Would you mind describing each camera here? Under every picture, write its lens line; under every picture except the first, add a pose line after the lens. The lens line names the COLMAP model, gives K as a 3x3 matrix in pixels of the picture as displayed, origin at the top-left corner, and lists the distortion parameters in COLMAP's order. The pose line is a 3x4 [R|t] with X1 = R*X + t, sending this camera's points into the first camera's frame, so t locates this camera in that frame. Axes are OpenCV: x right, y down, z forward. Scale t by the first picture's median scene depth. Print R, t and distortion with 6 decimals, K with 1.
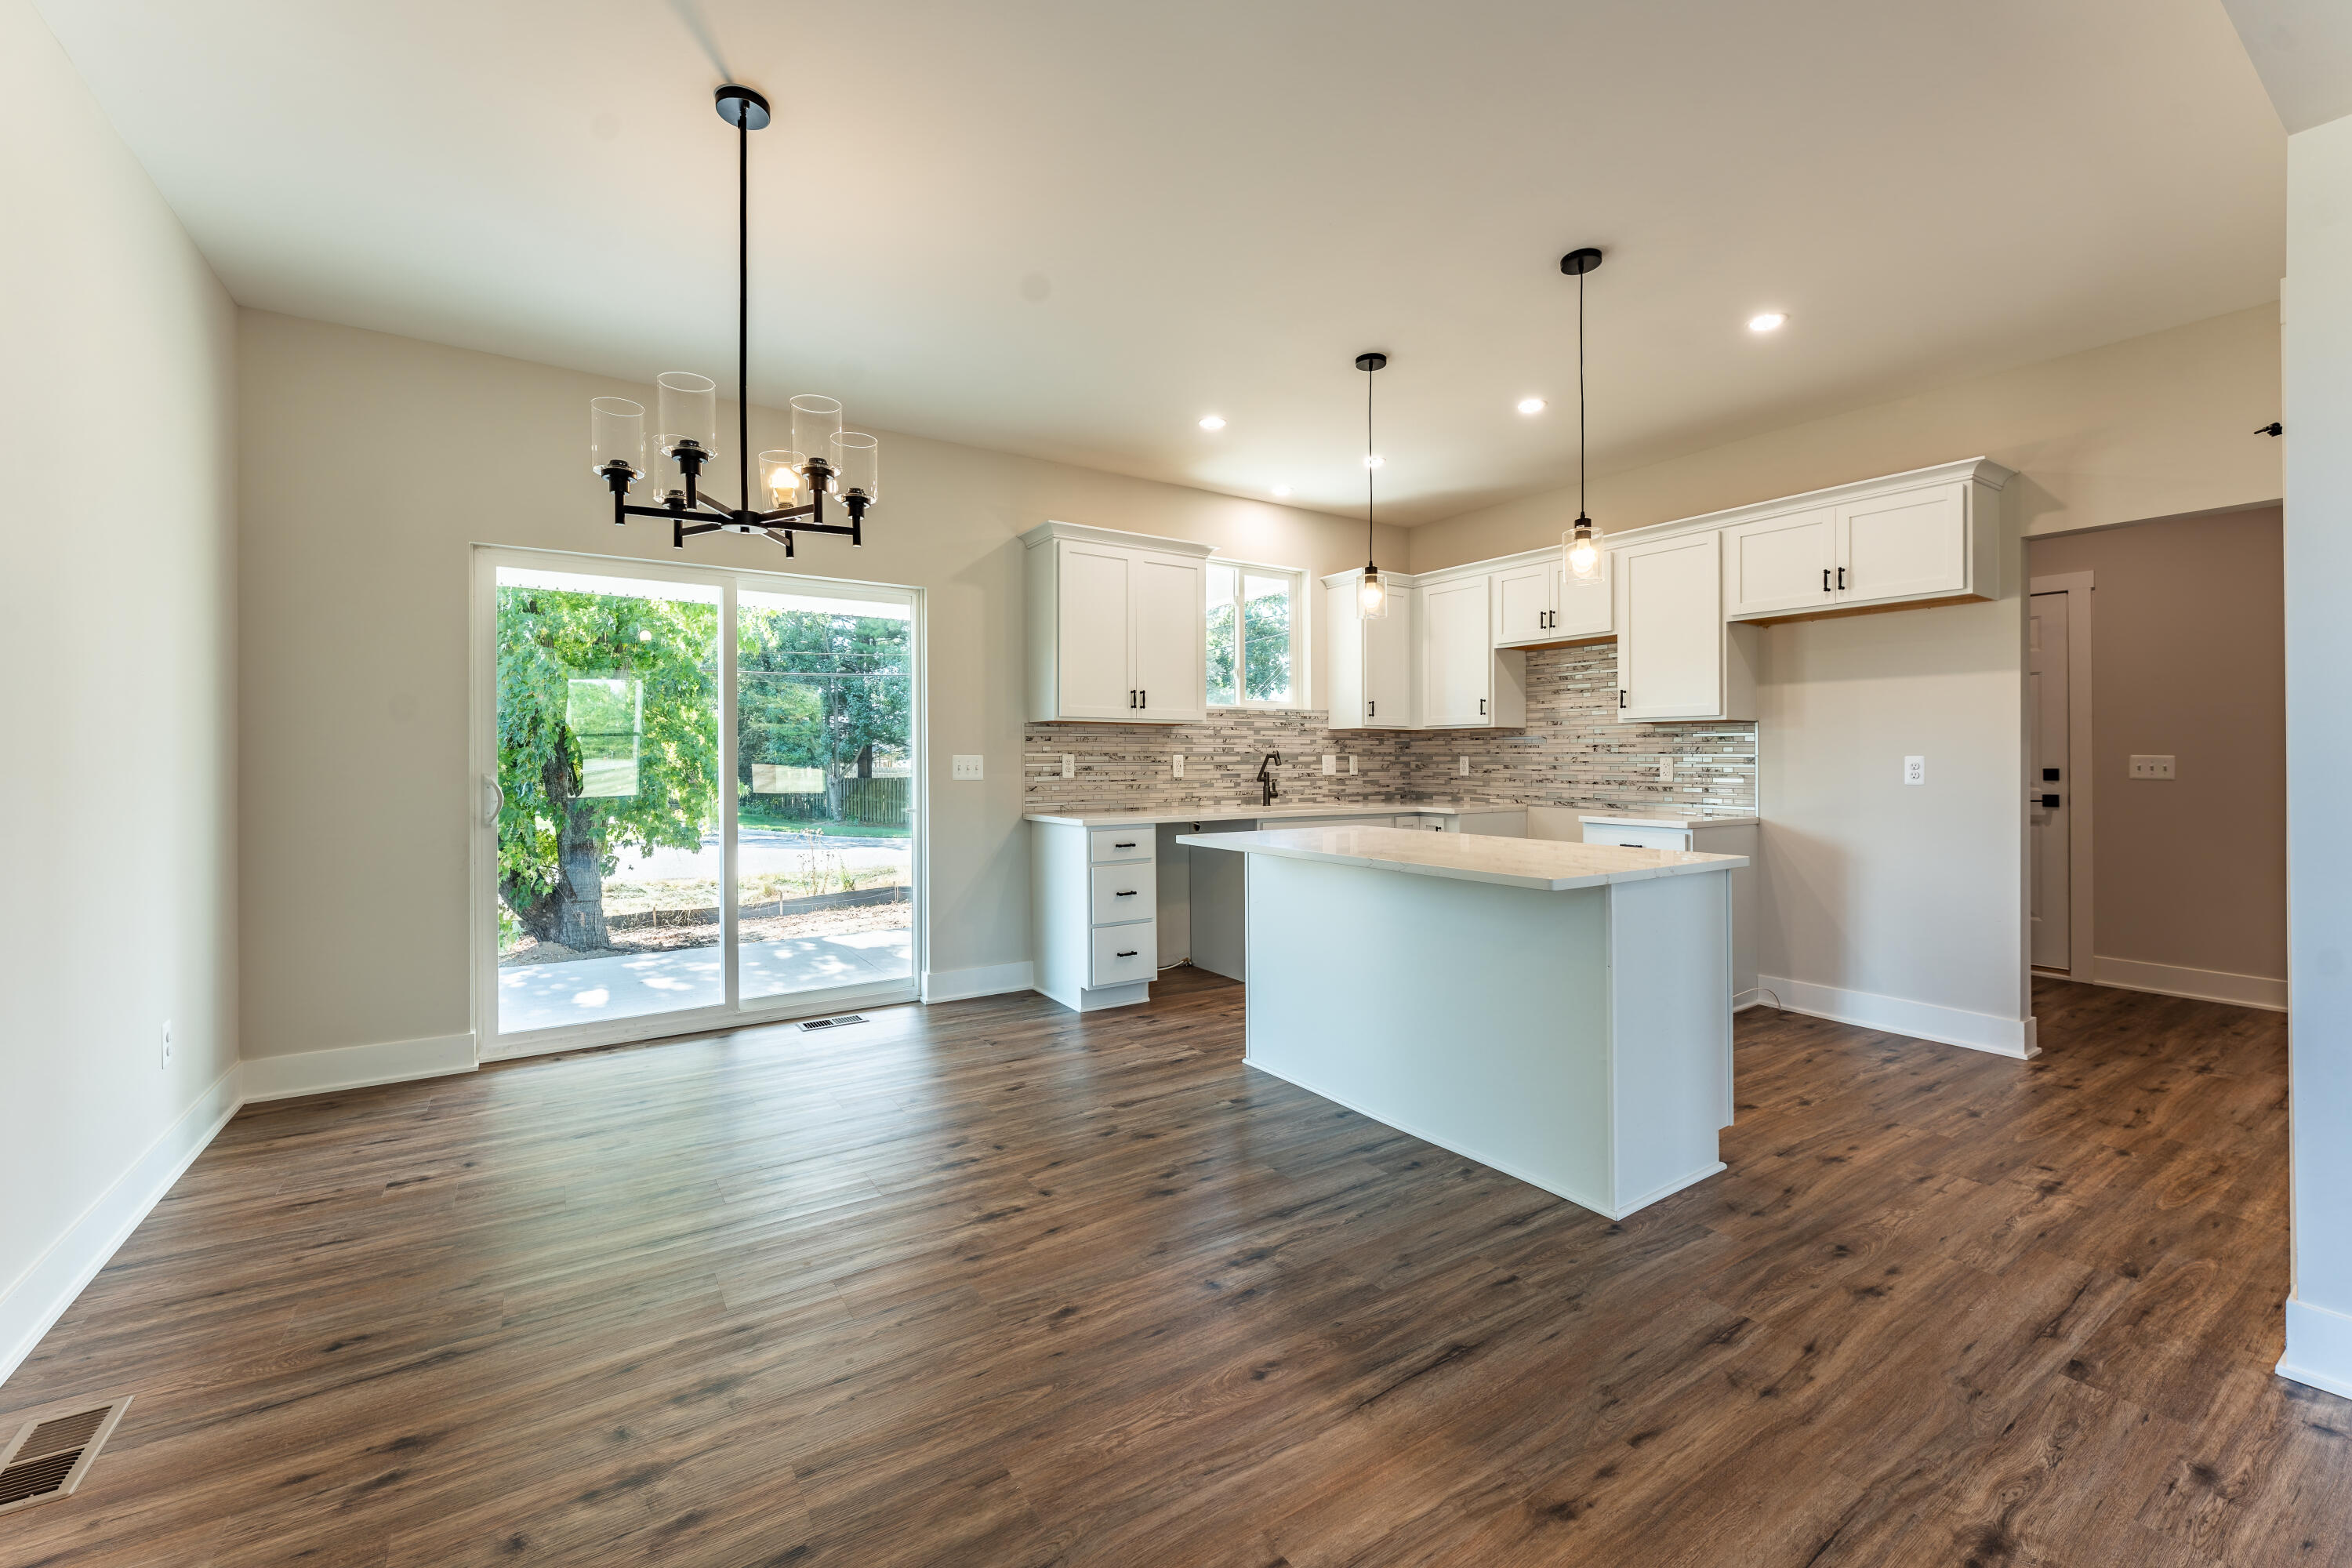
lens RADIAL K [[965.5, 0, 1174.6], [0, 965.5, 768.8], [0, 0, 1]] dist [-0.000770, -0.000076]
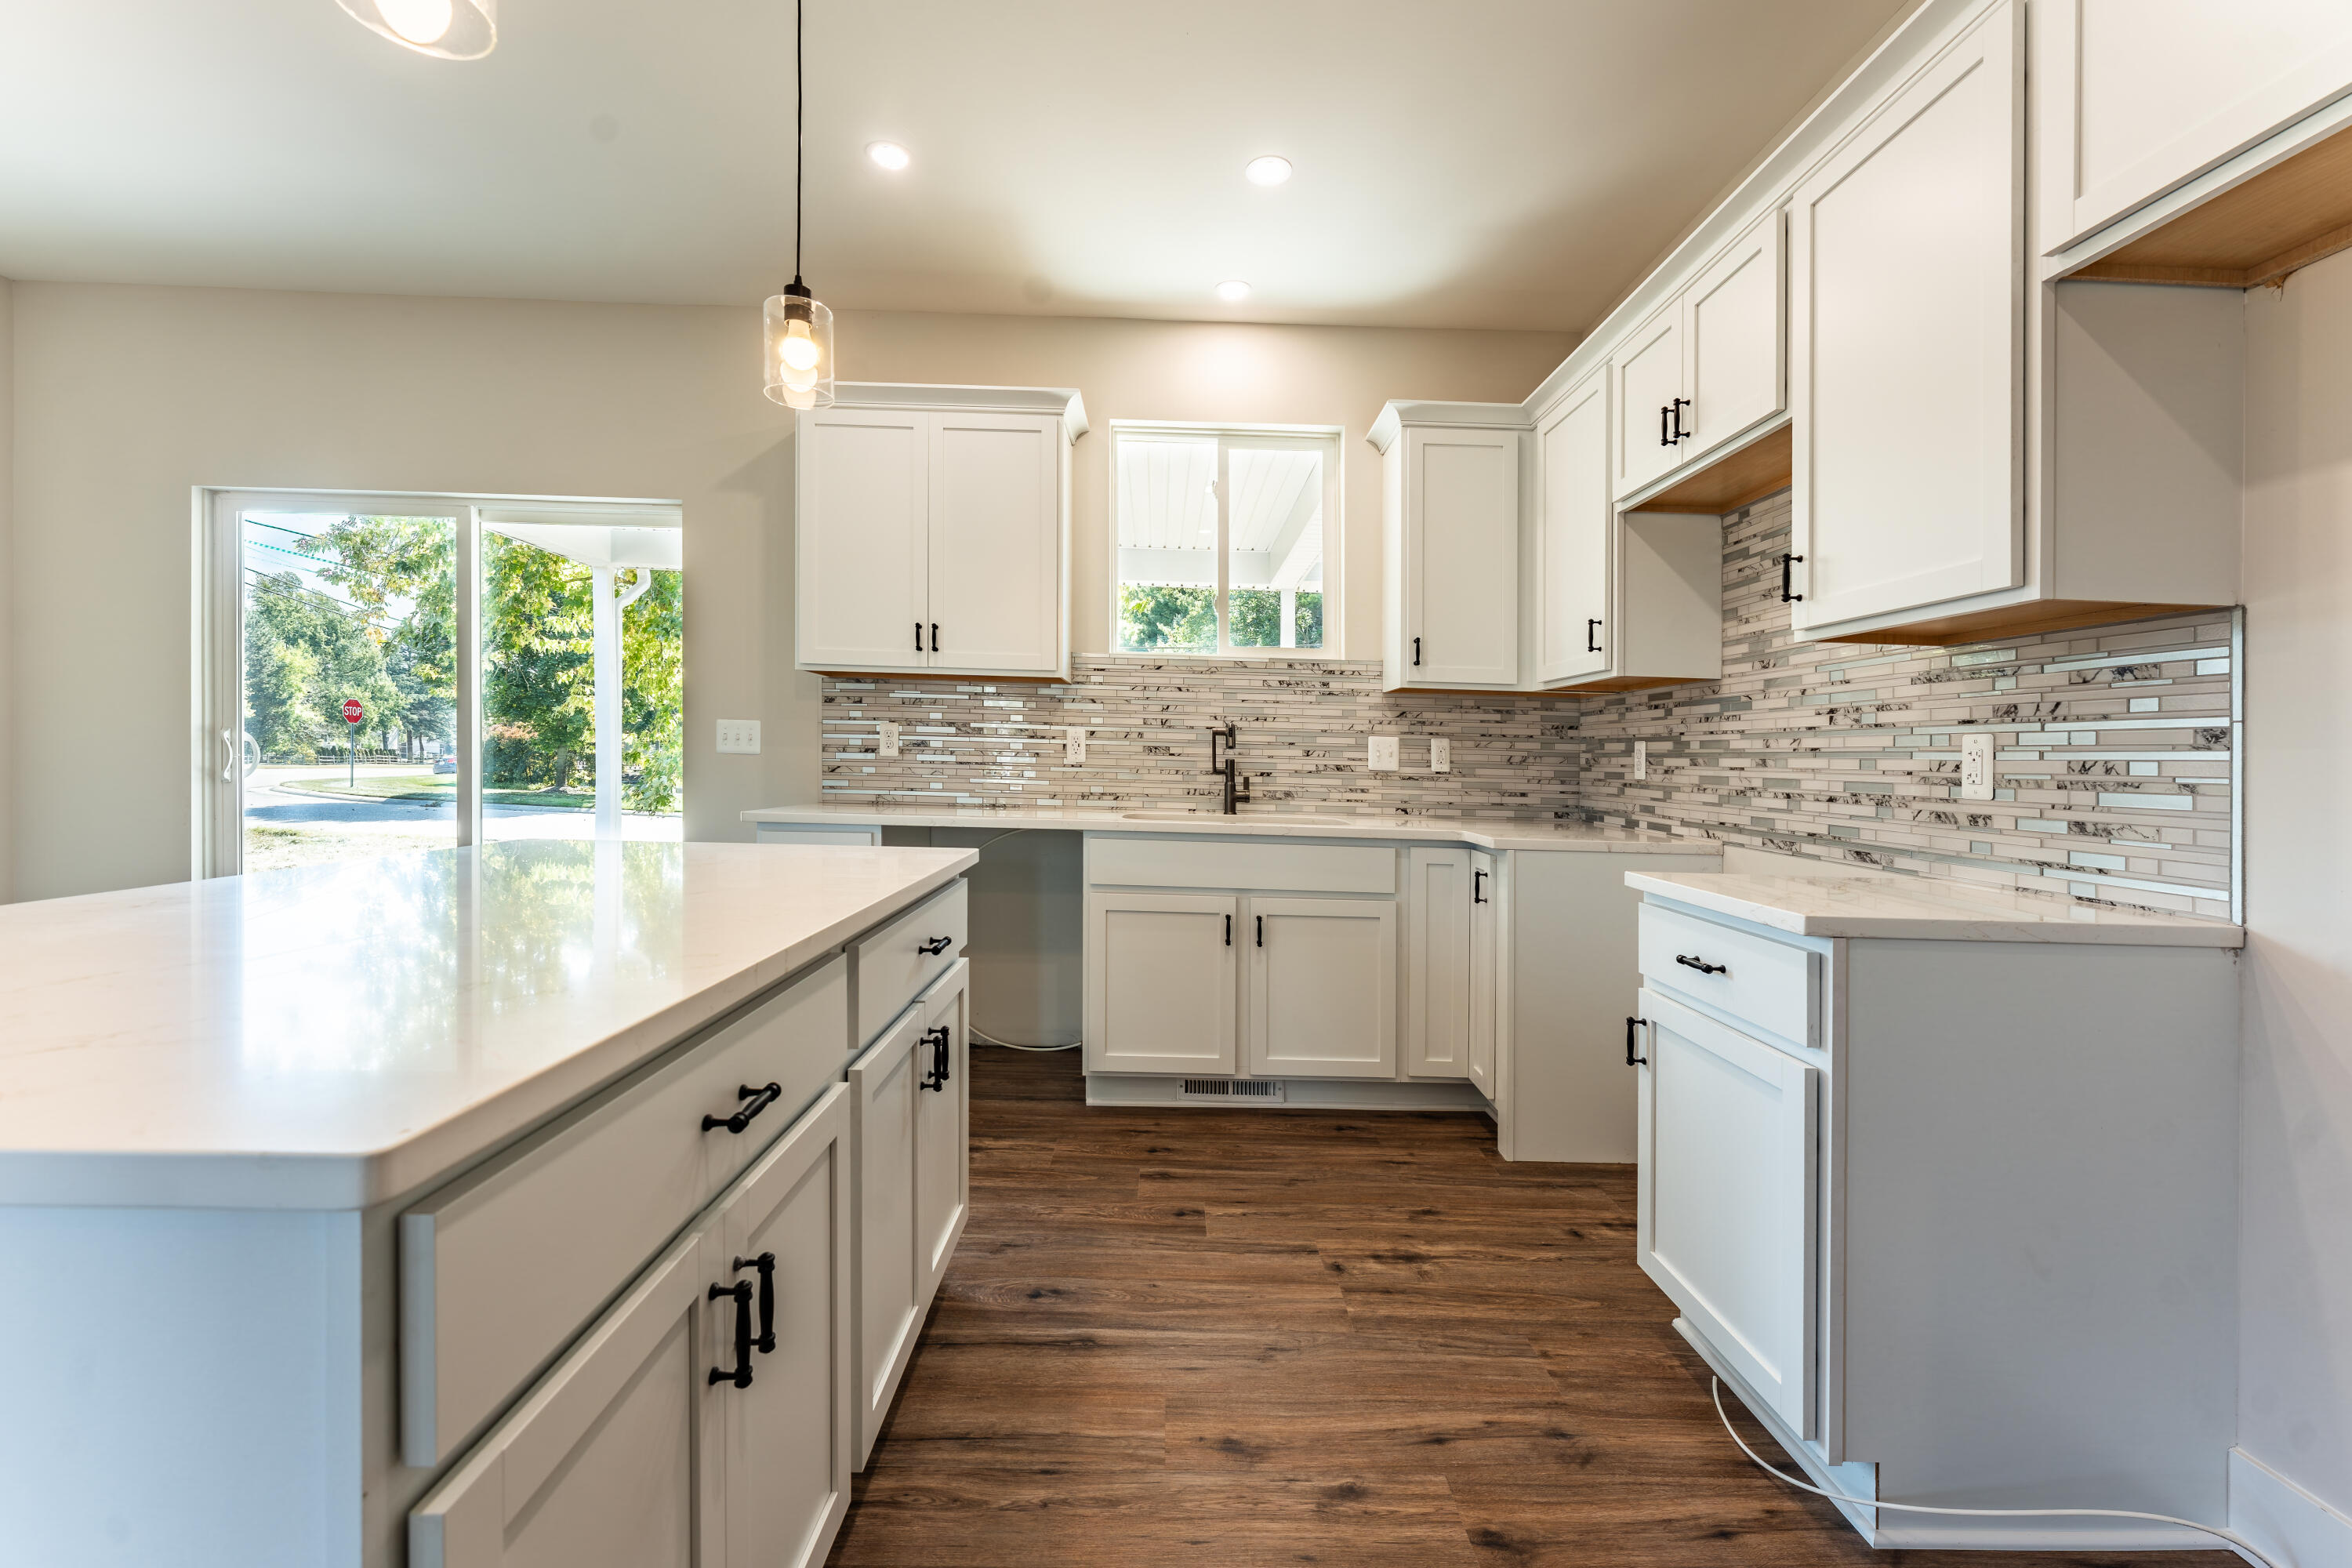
lens RADIAL K [[965.5, 0, 1174.6], [0, 965.5, 768.8], [0, 0, 1]] dist [-0.000770, -0.000076]
pose [[0.839645, 0.028431, -0.542392, 0.408777], [-0.032711, 0.999463, 0.001753, 0.009625], [0.542150, 0.016270, 0.840124, 0.474304]]
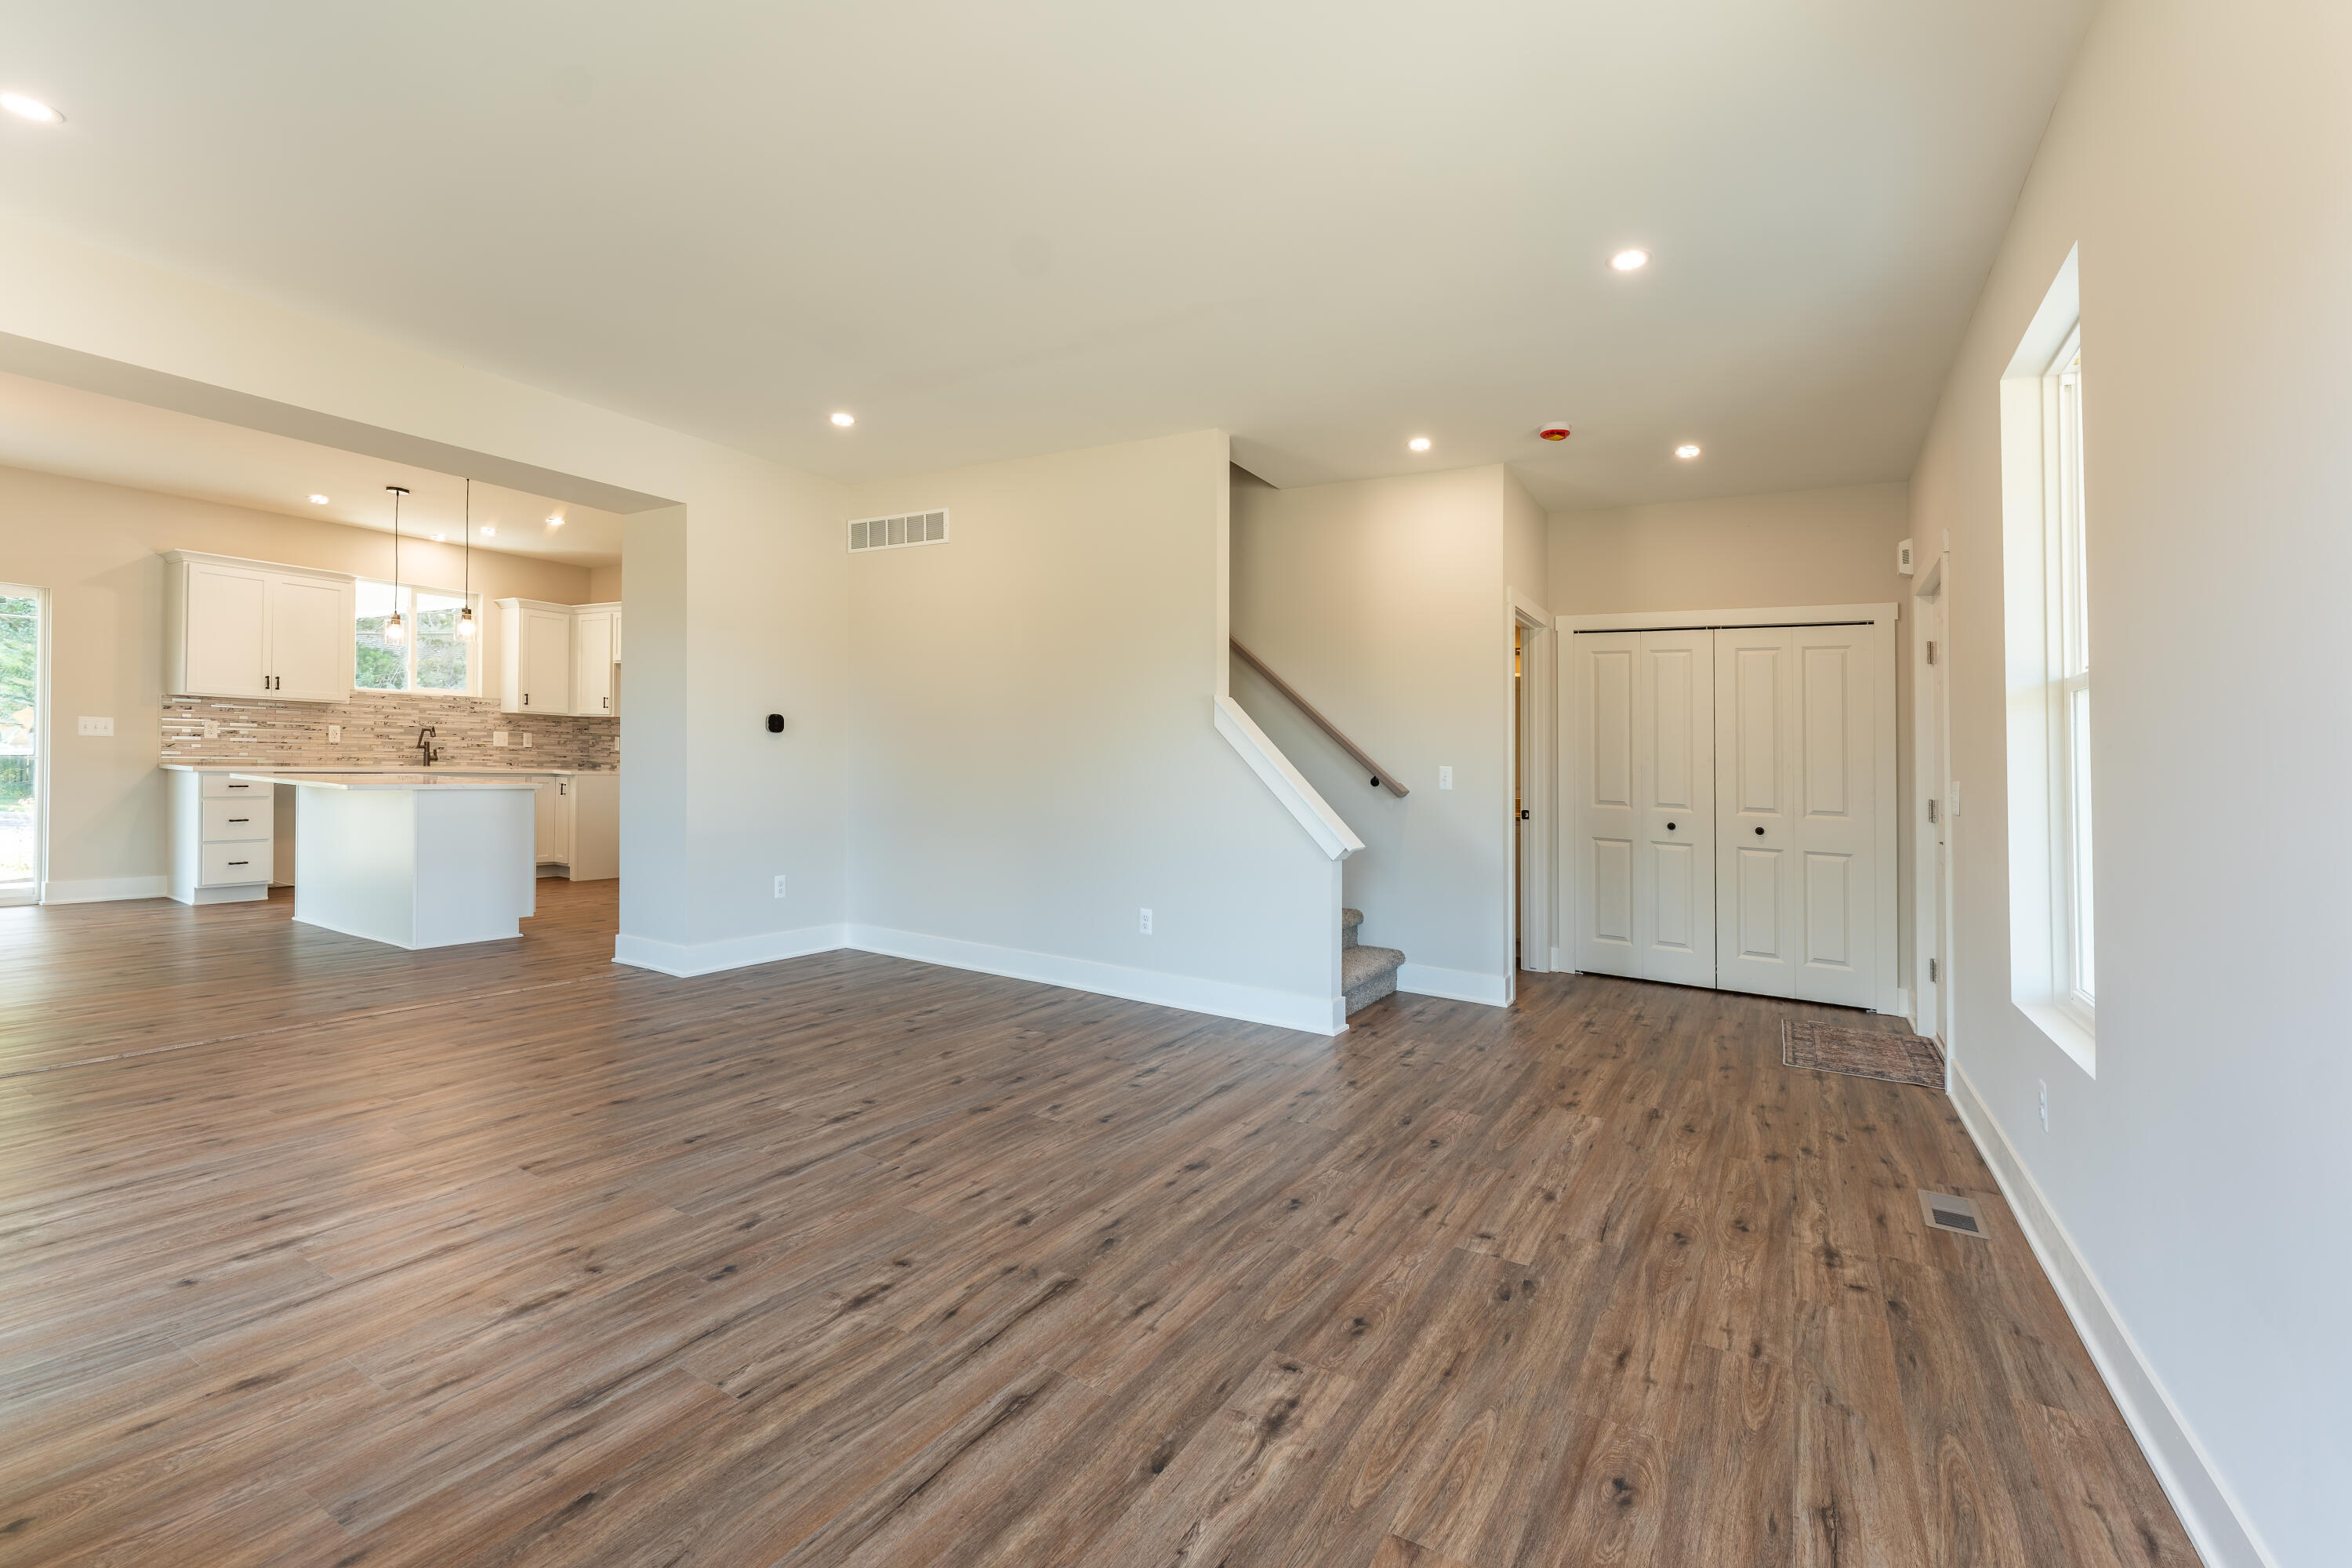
lens RADIAL K [[998.2, 0, 1187.9], [0, 998.2, 772.5], [0, 0, 1]] dist [-0.002189, -0.000565]
pose [[0.898283, 0.027364, 0.438565, 0.452423], [-0.032769, 0.999452, 0.004758, 0.005328], [-0.438194, -0.018645, 0.898687, -0.743660]]
